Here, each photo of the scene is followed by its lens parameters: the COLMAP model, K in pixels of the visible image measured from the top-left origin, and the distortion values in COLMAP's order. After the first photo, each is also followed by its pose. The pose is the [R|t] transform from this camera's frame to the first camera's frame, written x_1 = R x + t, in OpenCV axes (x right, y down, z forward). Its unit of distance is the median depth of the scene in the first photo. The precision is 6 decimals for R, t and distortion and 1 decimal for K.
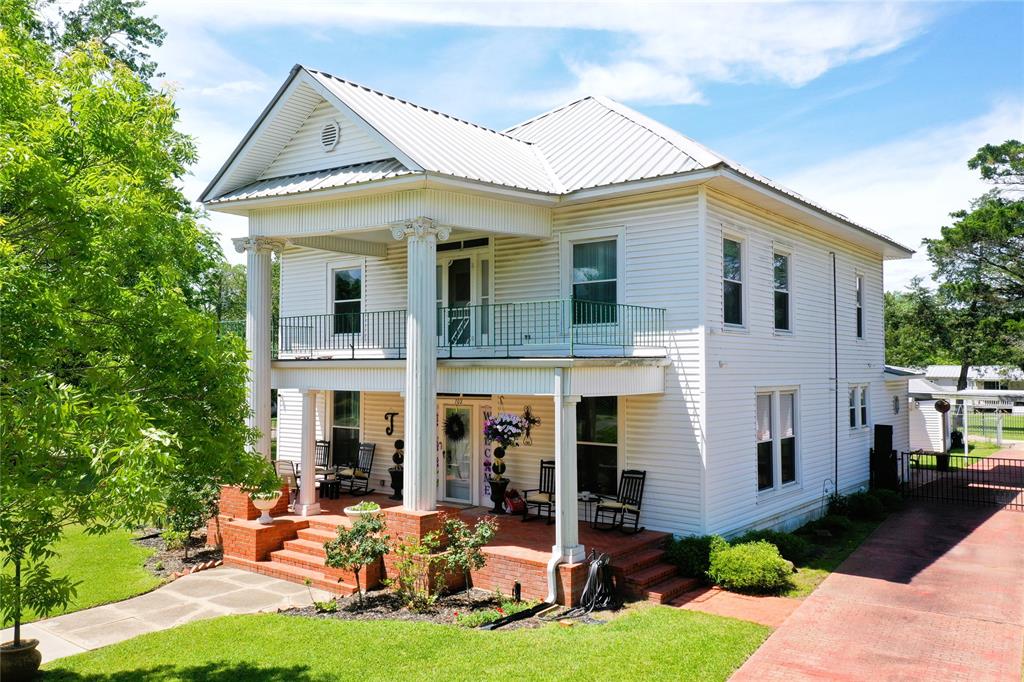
lens RADIAL K [[833.9, 0, 513.4], [0, 833.9, 341.6], [0, 0, 1]] dist [0.010964, 0.027502]
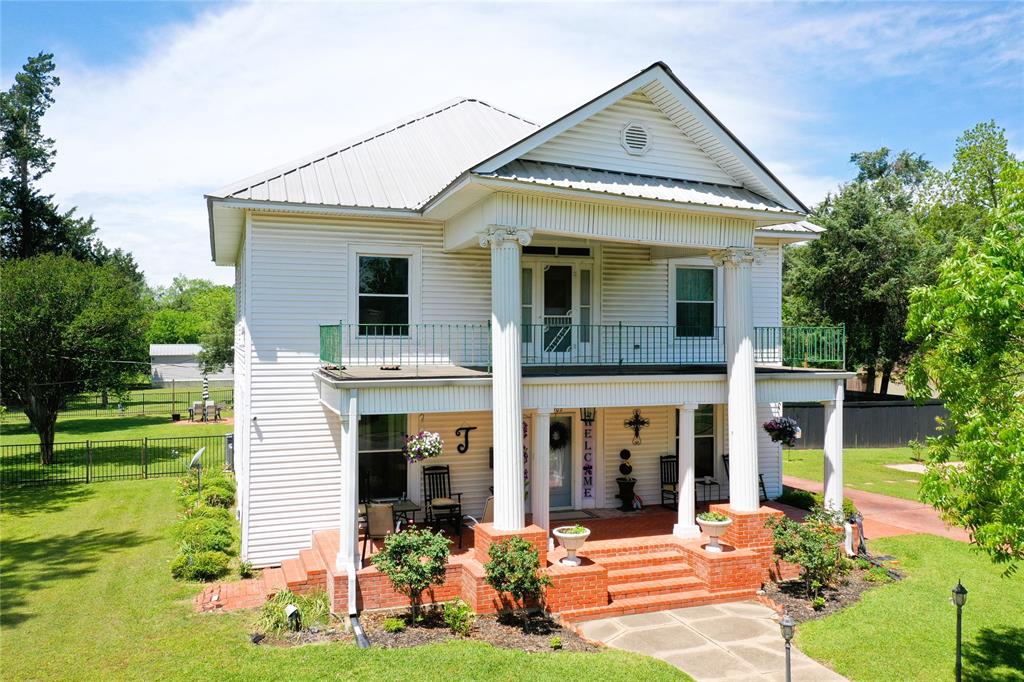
lens RADIAL K [[833.9, 0, 515.8], [0, 833.9, 336.8], [0, 0, 1]] dist [0.010964, 0.027502]
pose [[0.516854, 0.002523, 0.856070, -0.981333], [-0.029968, 0.999436, 0.015148, -0.029608], [-0.855549, -0.033484, 0.516638, 0.553833]]
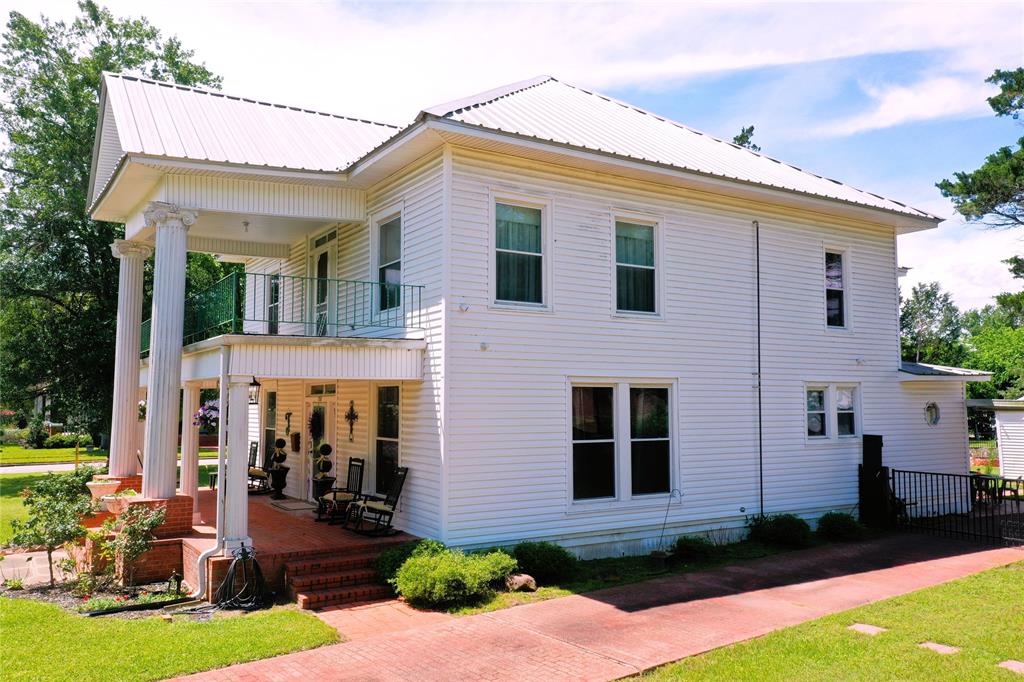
lens RADIAL K [[833.9, 0, 520.5], [0, 833.9, 343.1], [0, 0, 1]] dist [0.010964, 0.027502]
pose [[0.945008, -0.025043, -0.326086, 0.492469], [0.011865, 0.999033, -0.042339, 0.052702], [0.326831, 0.036142, 0.944391, 0.164122]]
